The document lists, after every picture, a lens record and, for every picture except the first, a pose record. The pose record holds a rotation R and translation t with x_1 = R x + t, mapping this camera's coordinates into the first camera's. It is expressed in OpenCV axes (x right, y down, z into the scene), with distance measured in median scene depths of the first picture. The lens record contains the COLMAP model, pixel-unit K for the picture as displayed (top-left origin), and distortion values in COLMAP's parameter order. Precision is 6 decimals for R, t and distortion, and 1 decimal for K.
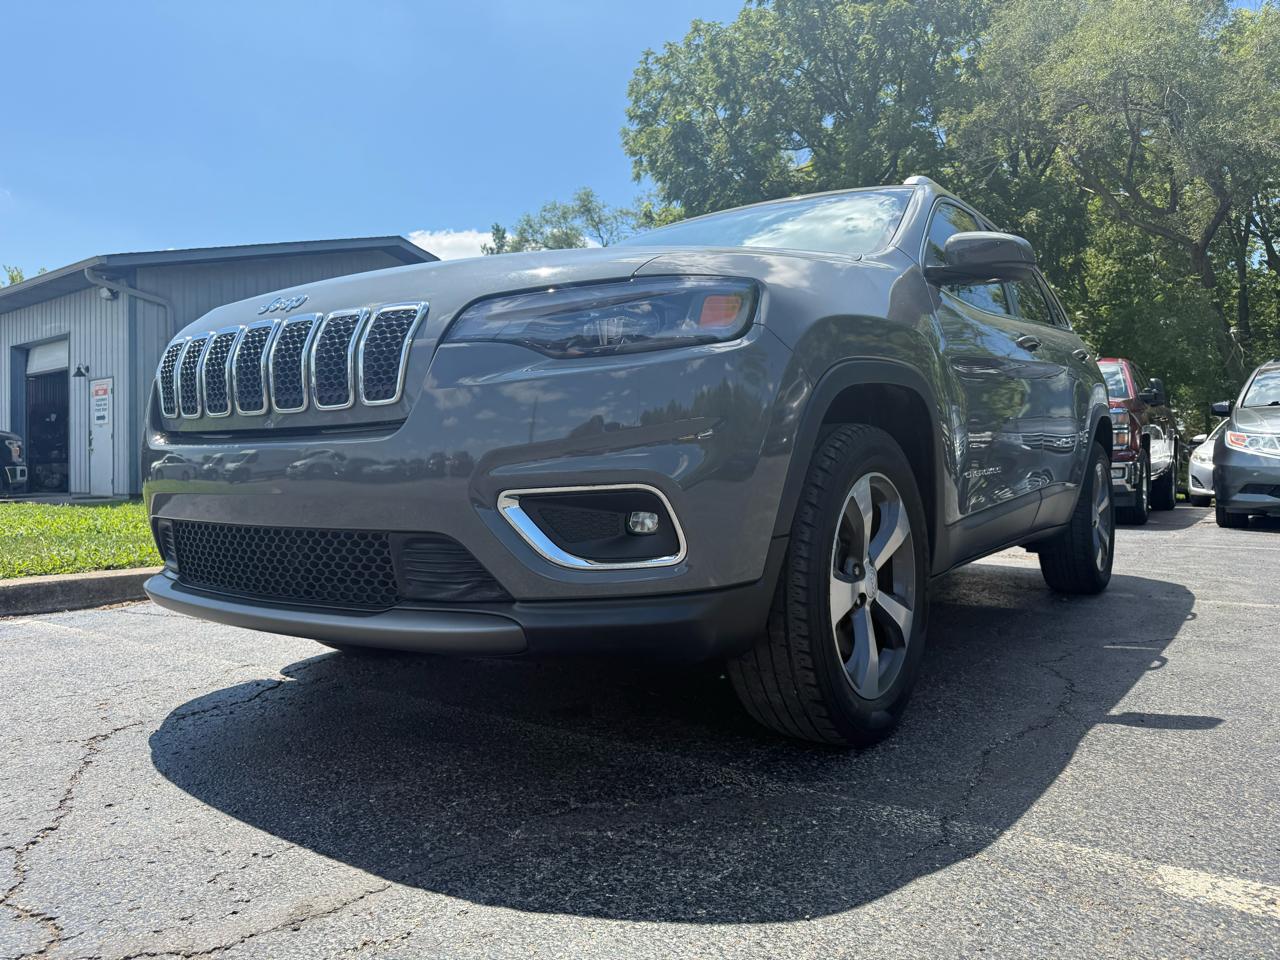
lens RADIAL K [[922.7, 0, 640.9], [0, 922.7, 479.6], [0, 0, 1]] dist [0.012123, -0.018408]
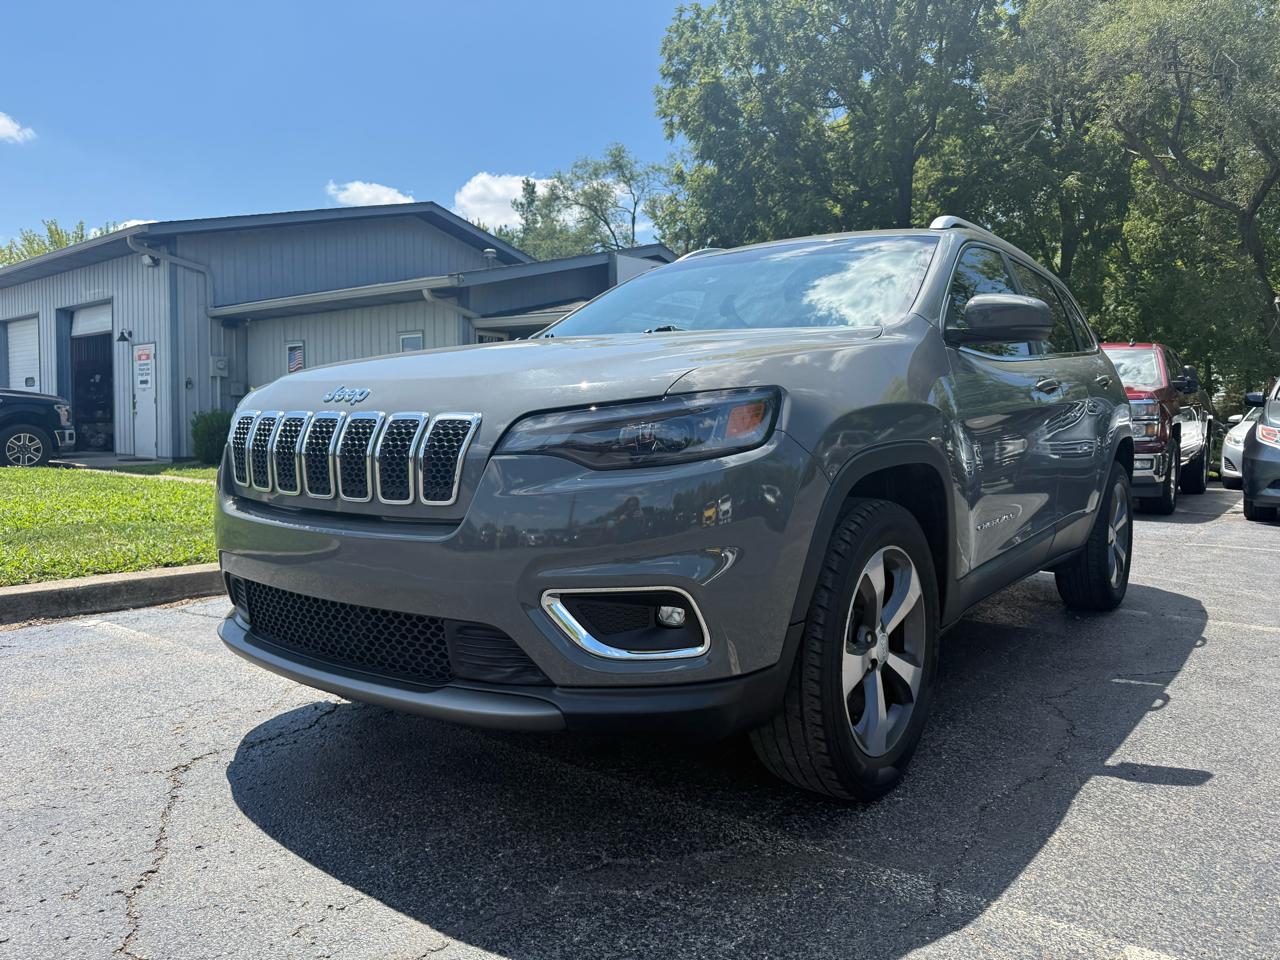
lens RADIAL K [[922.7, 0, 635.7], [0, 922.7, 475.4], [0, 0, 1]] dist [0.012123, -0.018408]
pose [[0.999264, 0.015973, -0.034872, -0.003706], [-0.014359, 0.998836, 0.046045, -0.132748], [0.035567, -0.045510, 0.998331, -0.078855]]
